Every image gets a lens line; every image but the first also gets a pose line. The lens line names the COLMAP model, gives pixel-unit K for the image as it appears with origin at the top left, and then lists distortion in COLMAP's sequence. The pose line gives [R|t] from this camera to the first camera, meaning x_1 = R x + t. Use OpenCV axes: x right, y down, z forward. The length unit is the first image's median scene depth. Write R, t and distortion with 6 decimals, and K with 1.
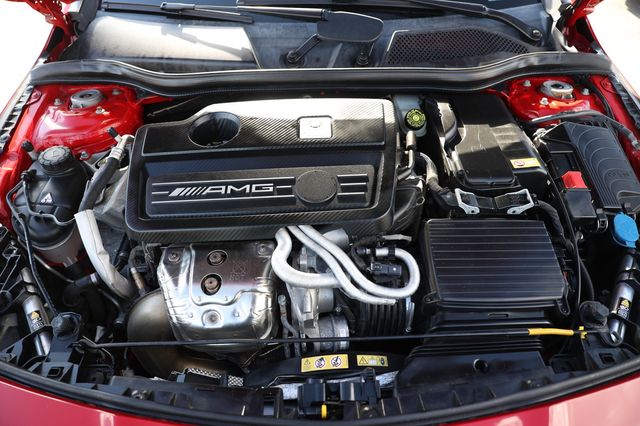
lens RADIAL K [[433.7, 0, 320.5], [0, 433.7, 209.9], [0, 0, 1]] dist [-0.101042, 0.075383]
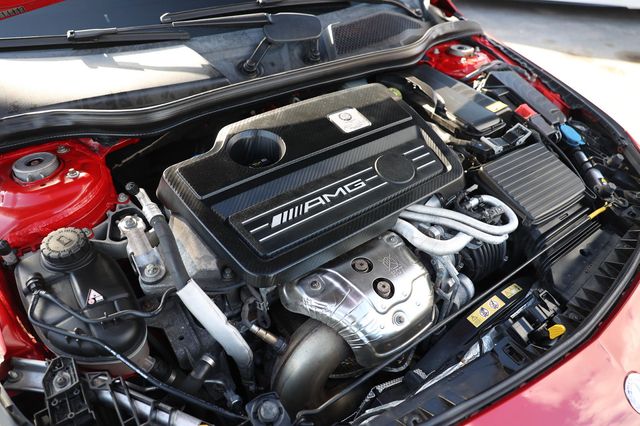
lens RADIAL K [[433.7, 0, 322.3], [0, 433.7, 211.1], [0, 0, 1]] dist [-0.101042, 0.075383]
pose [[0.825092, -0.332246, 0.456986, -0.537947], [0.343138, 0.937245, 0.061874, -0.067451], [-0.448865, 0.105758, 0.887319, 0.137810]]
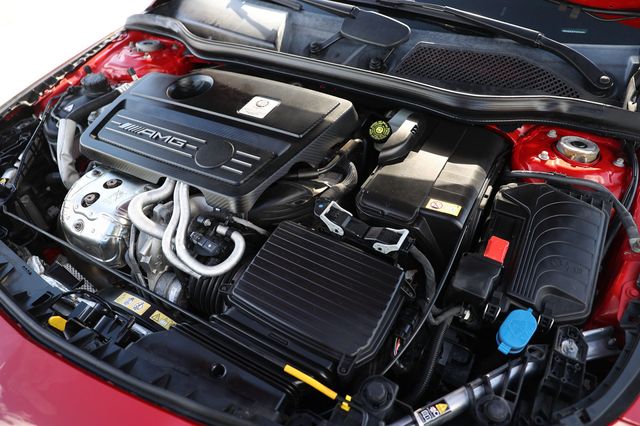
lens RADIAL K [[433.7, 0, 317.4], [0, 433.7, 211.7], [0, 0, 1]] dist [-0.101042, 0.075383]
pose [[0.854096, 0.339729, -0.393833, 0.532961], [-0.351319, 0.935183, 0.044812, -0.047621], [0.383530, 0.100087, 0.918089, 0.129512]]
